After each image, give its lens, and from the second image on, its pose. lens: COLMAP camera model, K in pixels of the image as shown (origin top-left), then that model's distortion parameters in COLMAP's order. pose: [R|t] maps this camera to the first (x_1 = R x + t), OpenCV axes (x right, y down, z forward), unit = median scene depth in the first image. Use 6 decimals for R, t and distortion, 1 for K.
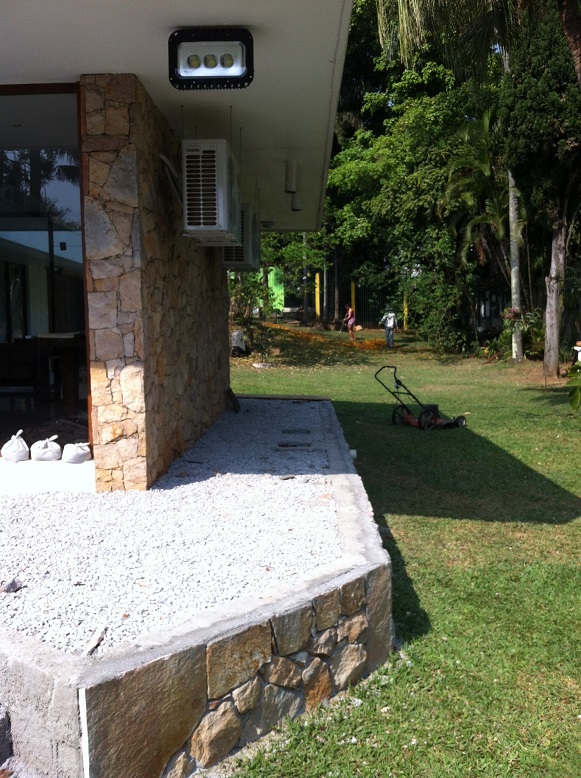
lens RADIAL K [[782.6, 0, 290.3], [0, 782.6, 386.6], [0, 0, 1]] dist [-0.003978, 0.000000]
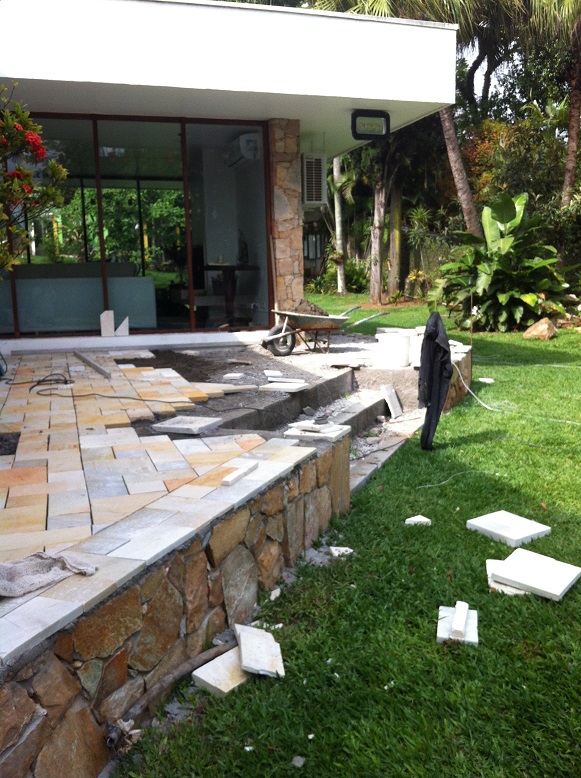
lens RADIAL K [[782.6, 0, 290.5], [0, 782.6, 391.1], [0, 0, 1]] dist [-0.003978, 0.000000]
pose [[0.953014, -0.050083, 0.298756, -0.792253], [0.027269, 0.996418, 0.080052, 0.091545], [-0.301695, -0.068144, 0.950966, -0.790888]]
